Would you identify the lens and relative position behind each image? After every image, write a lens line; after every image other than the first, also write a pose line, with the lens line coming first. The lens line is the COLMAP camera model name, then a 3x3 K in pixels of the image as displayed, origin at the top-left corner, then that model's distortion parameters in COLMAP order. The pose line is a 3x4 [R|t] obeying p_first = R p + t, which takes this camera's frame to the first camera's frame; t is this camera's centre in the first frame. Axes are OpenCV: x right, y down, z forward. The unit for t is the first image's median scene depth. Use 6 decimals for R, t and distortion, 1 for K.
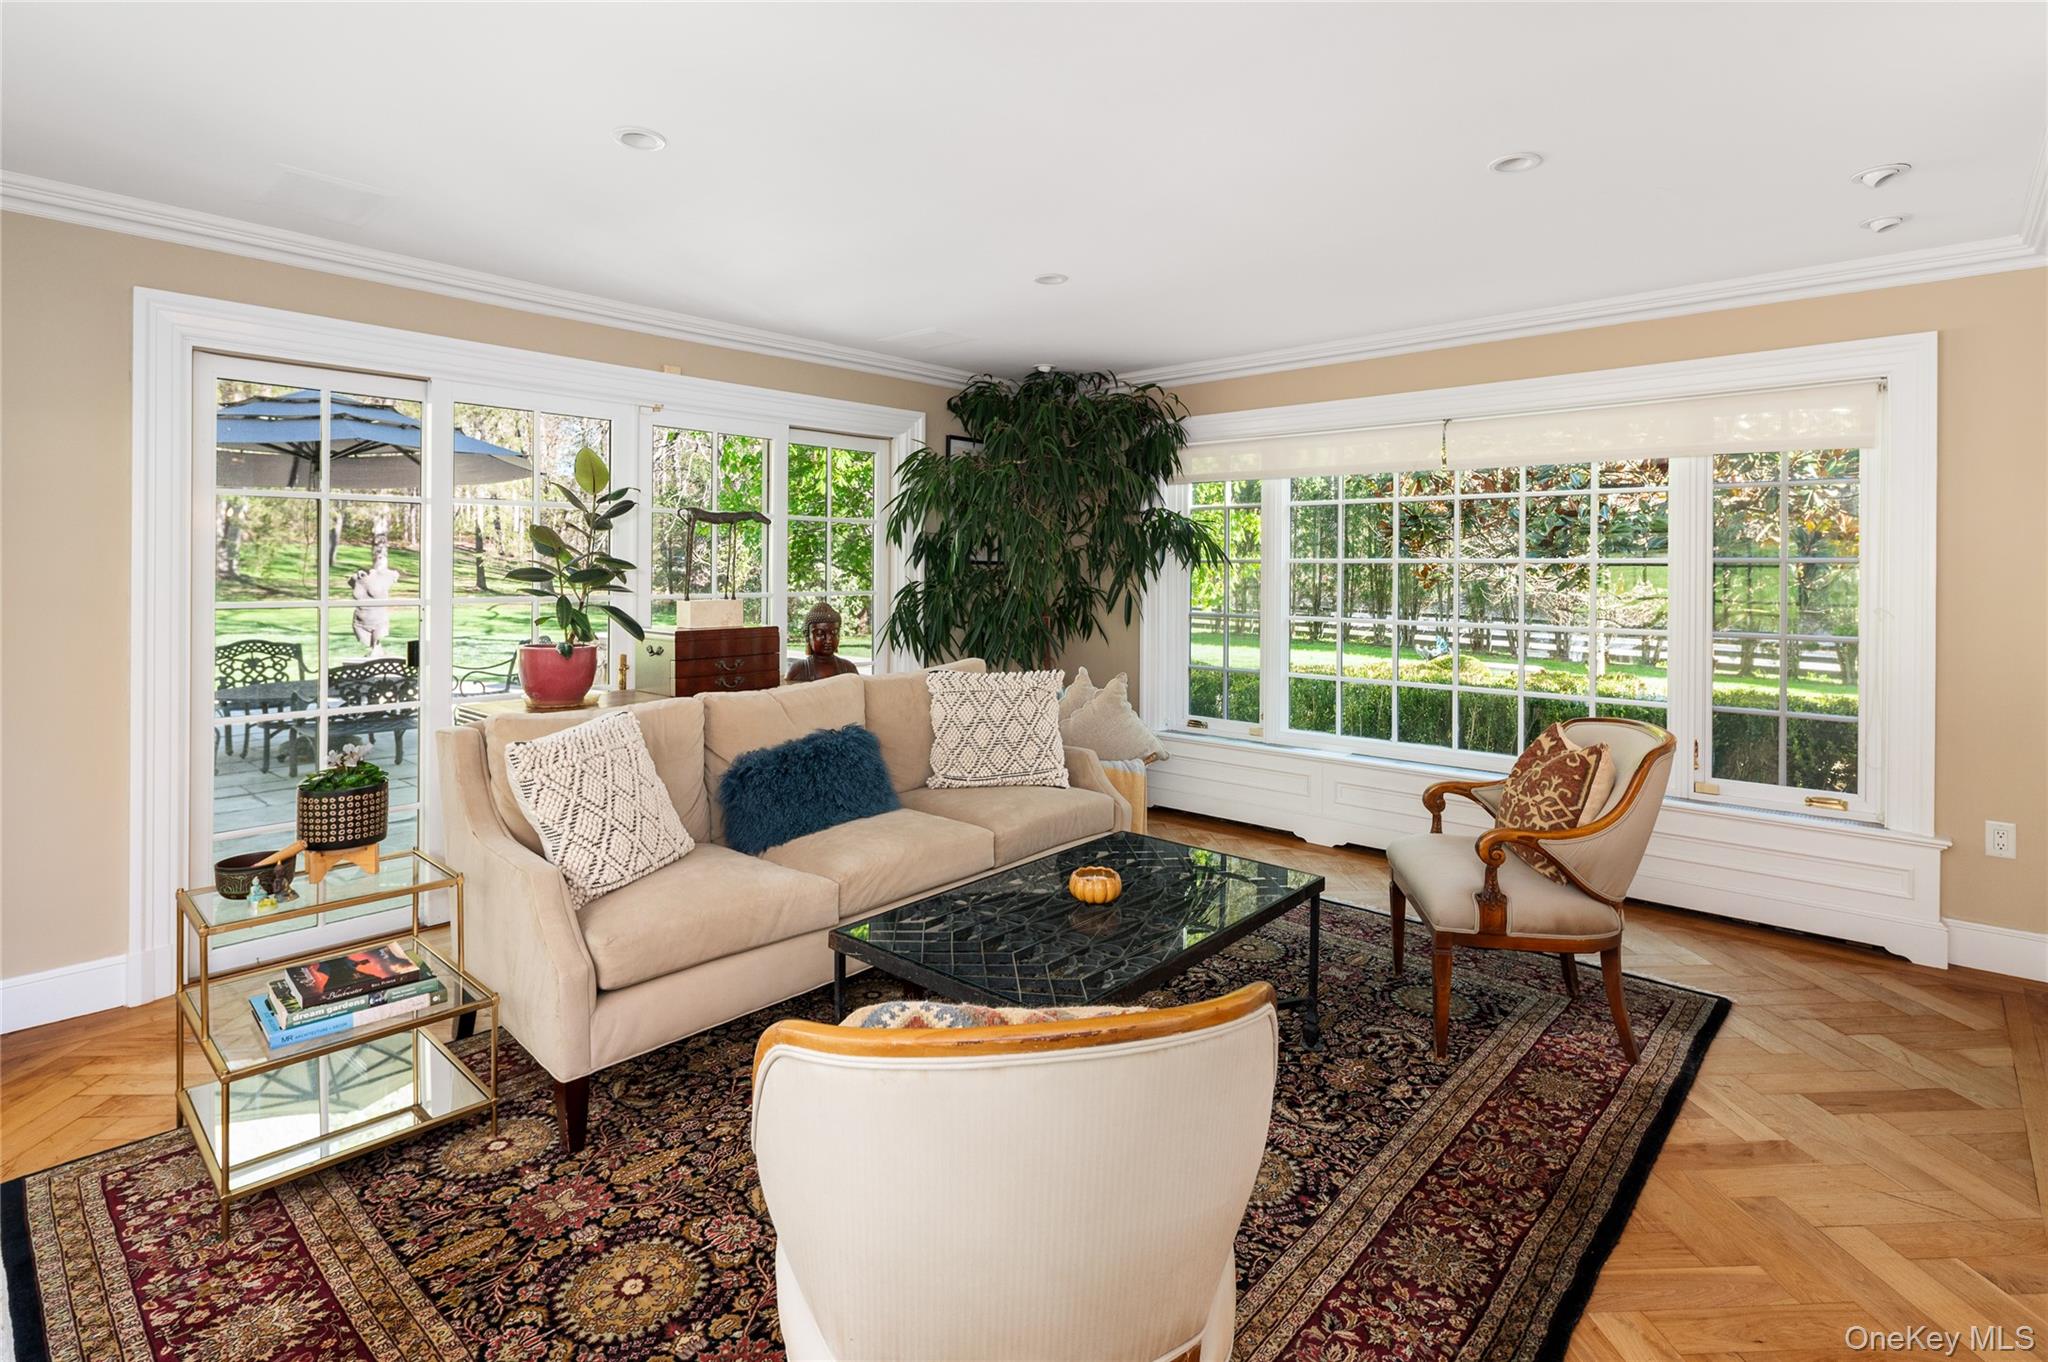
lens RADIAL K [[1008.8, 0, 1027.7], [0, 1008.8, 671.6], [0, 0, 1]] dist [0.032007, -0.000188]
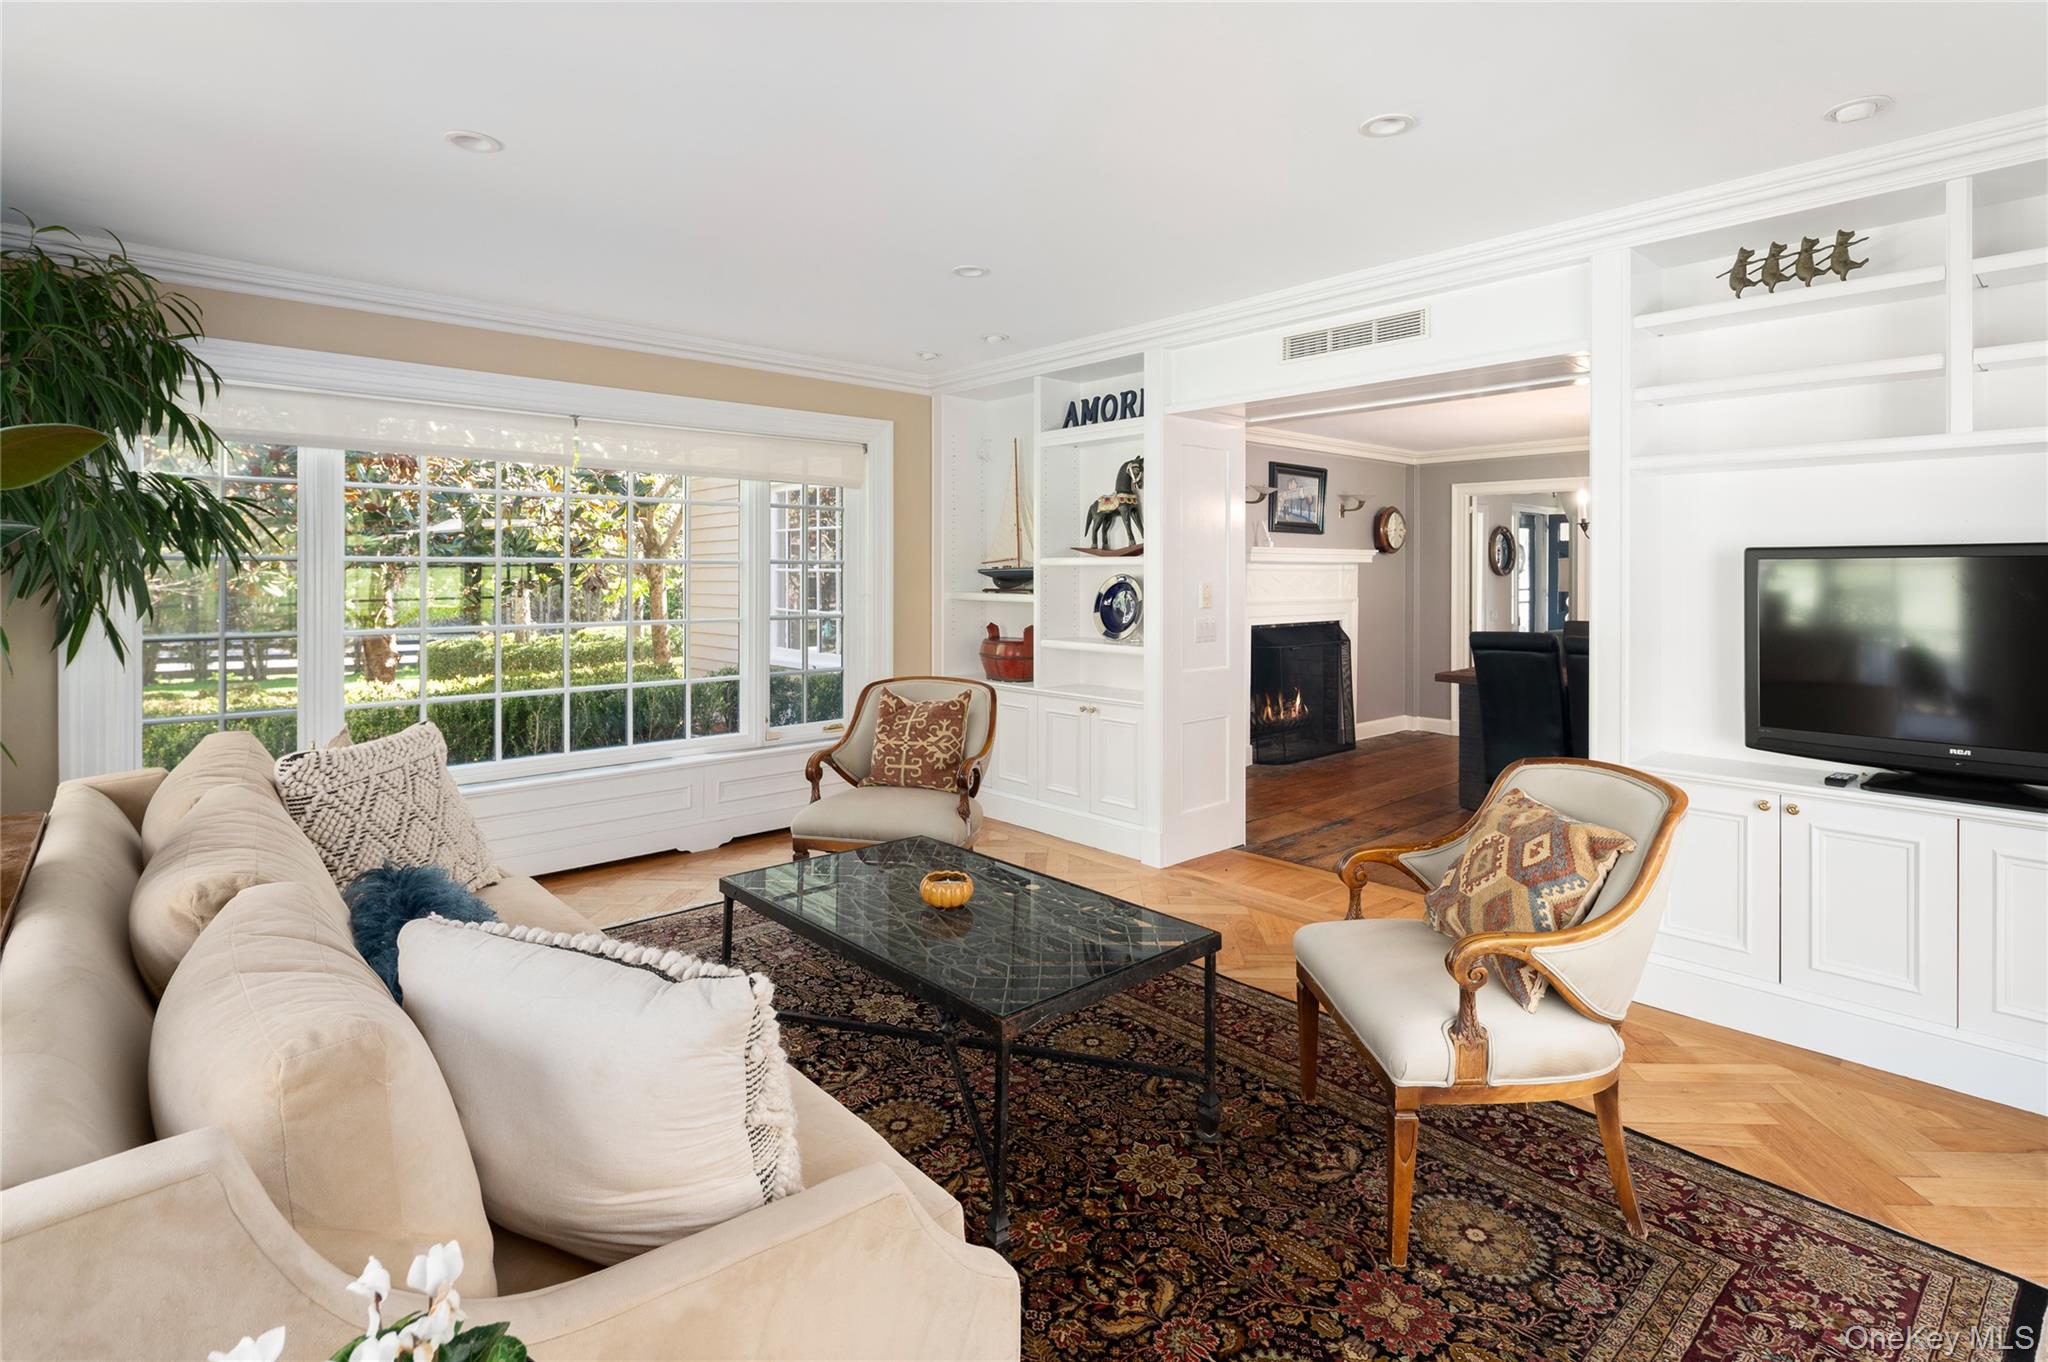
lens RADIAL K [[1008.8, 0, 1024.4], [0, 1008.8, 696.0], [0, 0, 1]] dist [0.032007, -0.000188]
pose [[0.106130, -0.130488, 0.985753, -0.792468], [0.105249, 0.987257, 0.119355, -0.078278], [-0.988766, 0.091083, 0.118512, 0.717029]]
